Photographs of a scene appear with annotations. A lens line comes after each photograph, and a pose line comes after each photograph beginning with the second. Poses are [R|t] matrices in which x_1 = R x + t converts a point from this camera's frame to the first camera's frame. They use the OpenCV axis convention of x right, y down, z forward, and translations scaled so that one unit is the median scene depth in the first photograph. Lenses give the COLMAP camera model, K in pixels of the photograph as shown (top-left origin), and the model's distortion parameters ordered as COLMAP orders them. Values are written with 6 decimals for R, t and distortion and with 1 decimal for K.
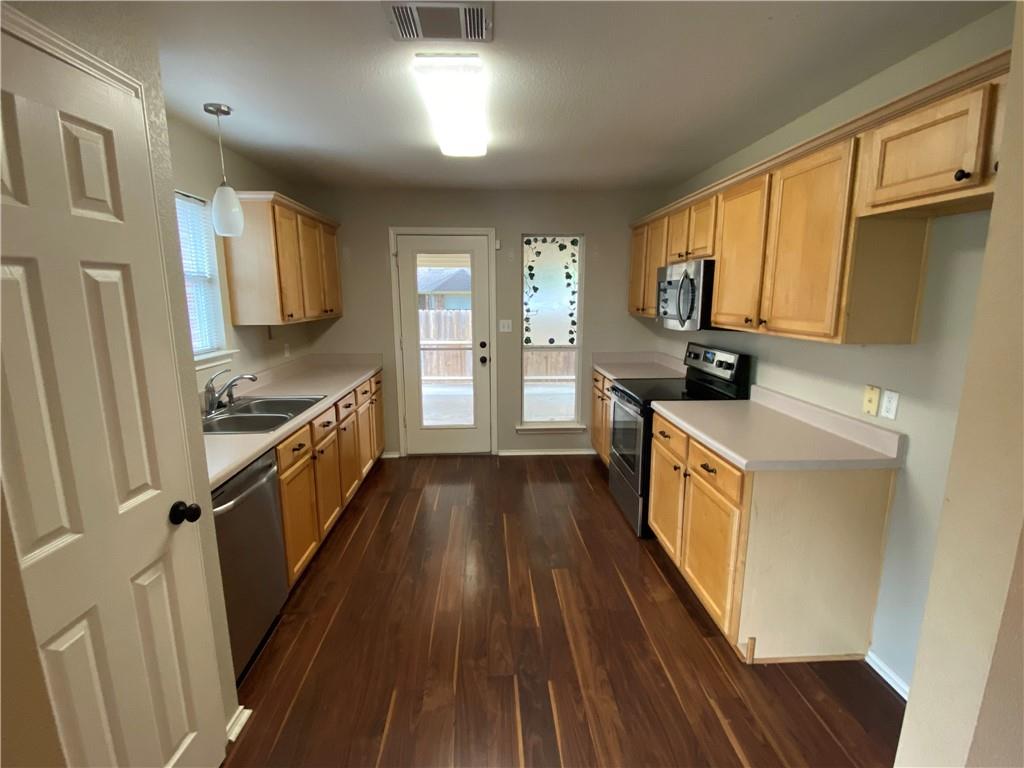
lens RADIAL K [[487.6, 0, 505.9], [0, 487.6, 382.0], [0, 0, 1]] dist [0.025491, -0.023096]
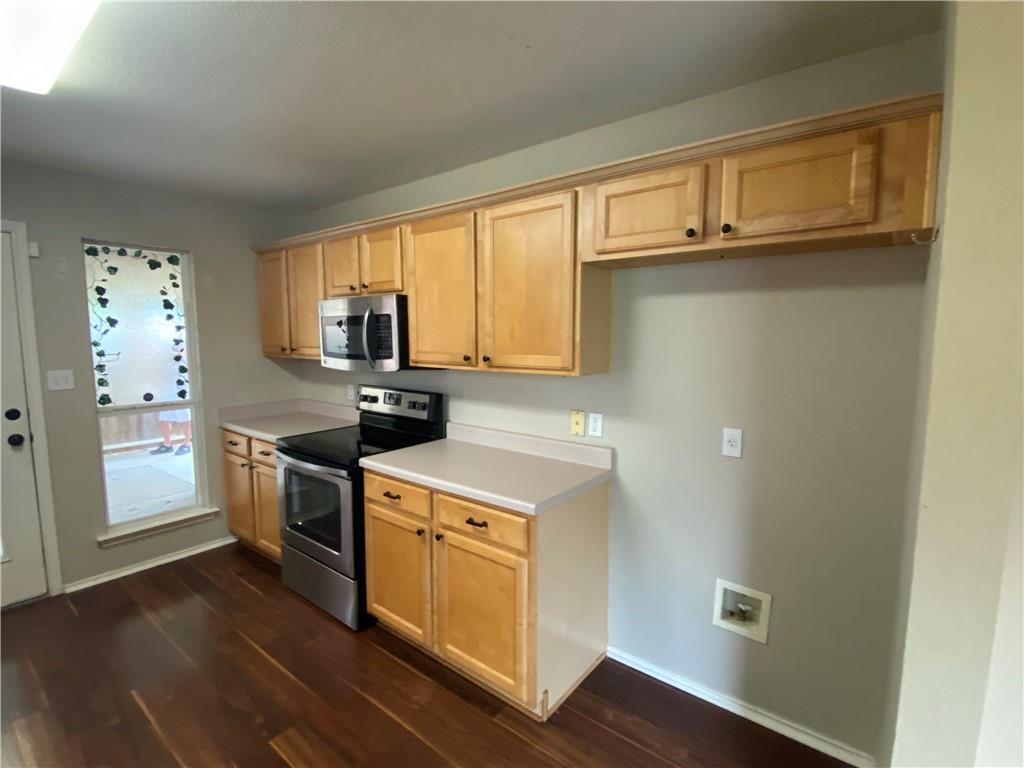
lens RADIAL K [[487.6, 0, 505.9], [0, 487.6, 382.0], [0, 0, 1]] dist [0.025491, -0.023096]
pose [[0.654452, -0.068288, 0.753014, -0.121283], [0.129761, 0.991281, -0.022880, -0.030088], [-0.744886, 0.112686, 0.657607, 0.209408]]
